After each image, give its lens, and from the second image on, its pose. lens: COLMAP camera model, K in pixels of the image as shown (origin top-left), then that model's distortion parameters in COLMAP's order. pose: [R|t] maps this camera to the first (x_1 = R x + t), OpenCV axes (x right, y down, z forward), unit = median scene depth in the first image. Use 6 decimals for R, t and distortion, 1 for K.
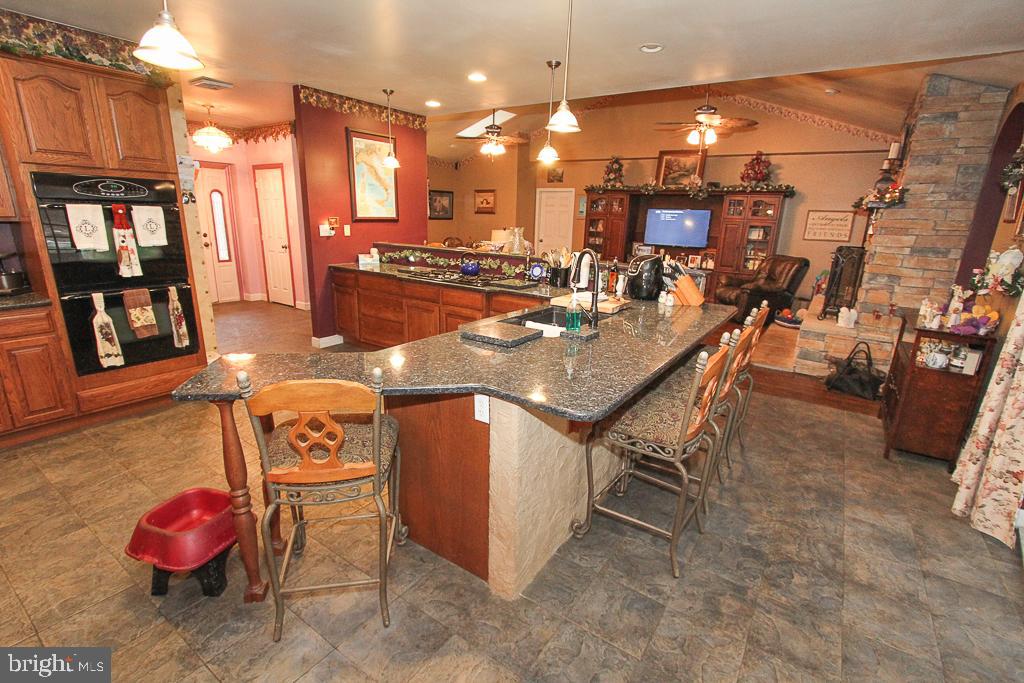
lens RADIAL K [[471.6, 0, 512.6], [0, 471.6, 347.0], [0, 0, 1]] dist [-0.012596, 0.001190]
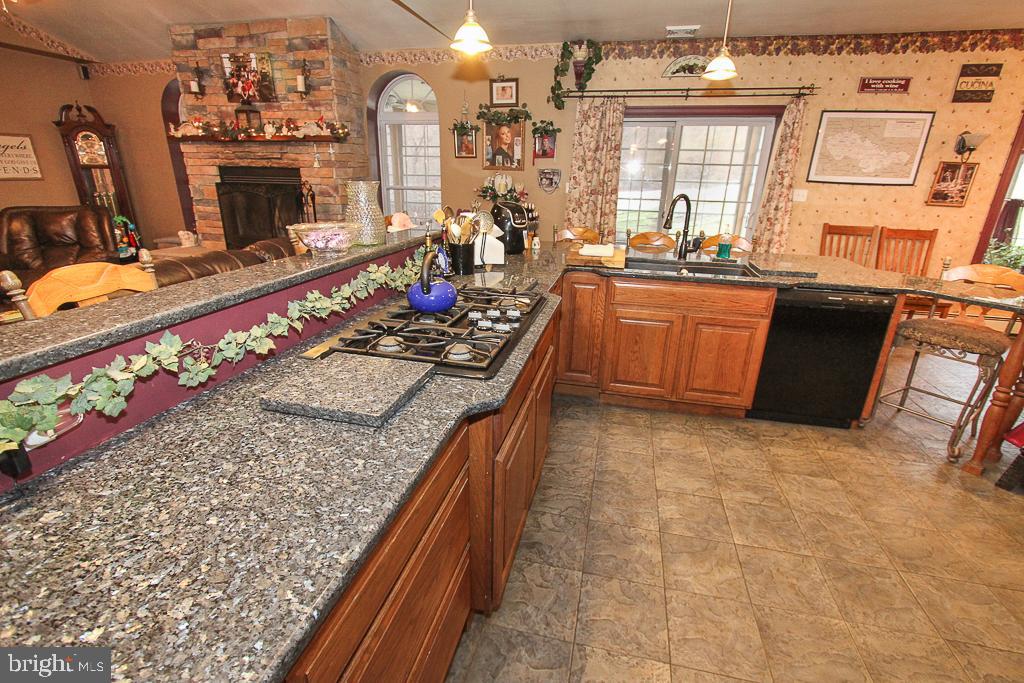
lens RADIAL K [[471.6, 0, 517.0], [0, 471.6, 344.9], [0, 0, 1]] dist [-0.012596, 0.001190]
pose [[-0.356591, -0.362406, 0.861106, -0.278872], [0.222264, 0.862327, 0.454962, -0.175775], [-0.907437, 0.353629, -0.226948, 0.613810]]
